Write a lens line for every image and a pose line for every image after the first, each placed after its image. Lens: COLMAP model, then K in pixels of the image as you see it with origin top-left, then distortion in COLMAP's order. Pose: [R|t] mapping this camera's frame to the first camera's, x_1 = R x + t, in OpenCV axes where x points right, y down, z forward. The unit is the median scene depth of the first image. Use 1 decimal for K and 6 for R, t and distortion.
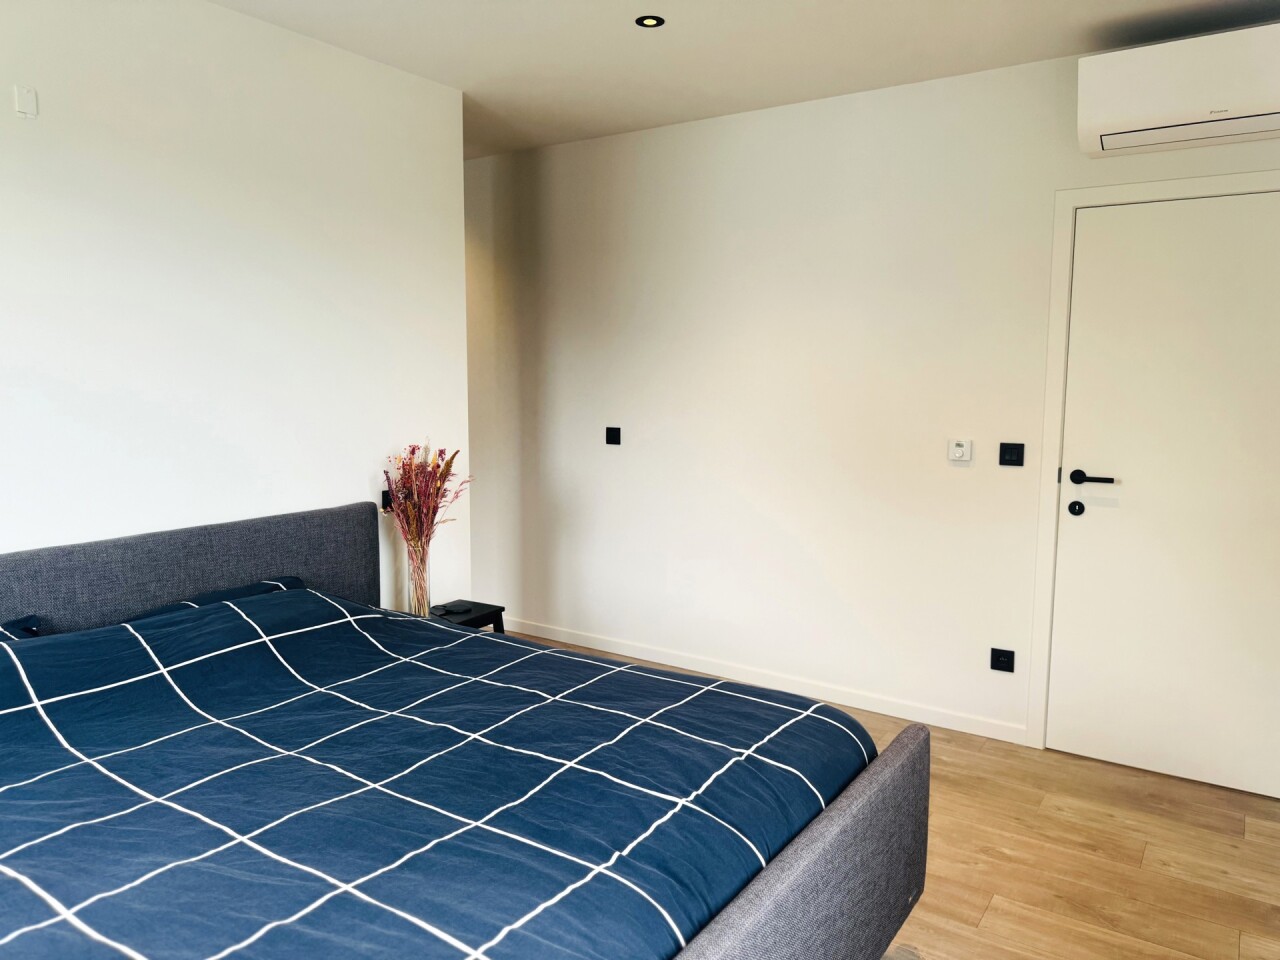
lens RADIAL K [[923.6, 0, 640.3], [0, 923.6, 479.0], [0, 0, 1]] dist [0.062639, -0.053872]
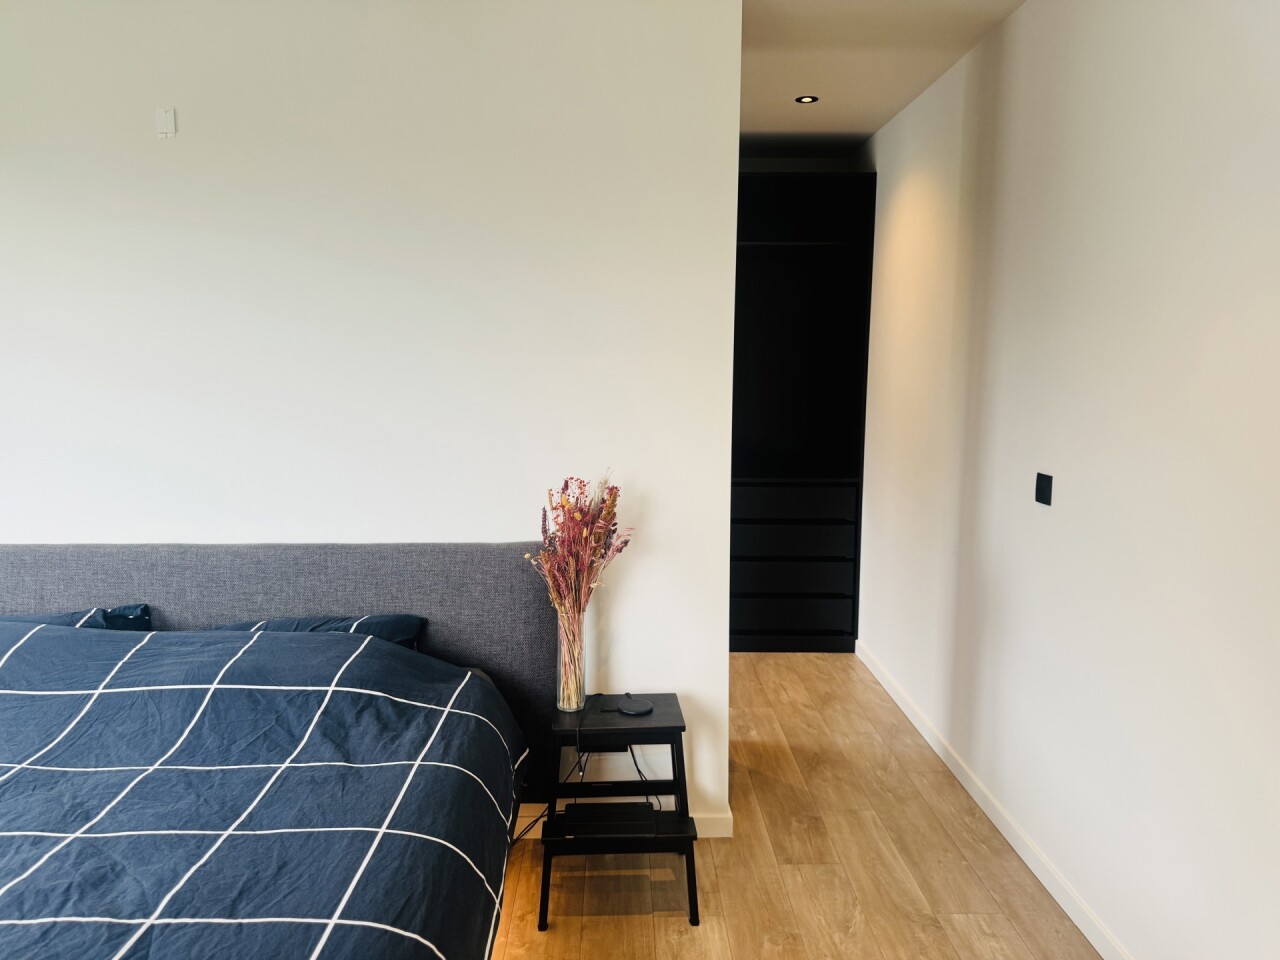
lens RADIAL K [[923.6, 0, 639.9], [0, 923.6, 482.1], [0, 0, 1]] dist [0.062639, -0.053872]
pose [[0.570905, 0.108954, -0.813754, 0.447053], [-0.093139, 0.993352, 0.067657, -0.099647], [0.815716, 0.037166, 0.577258, 0.689285]]
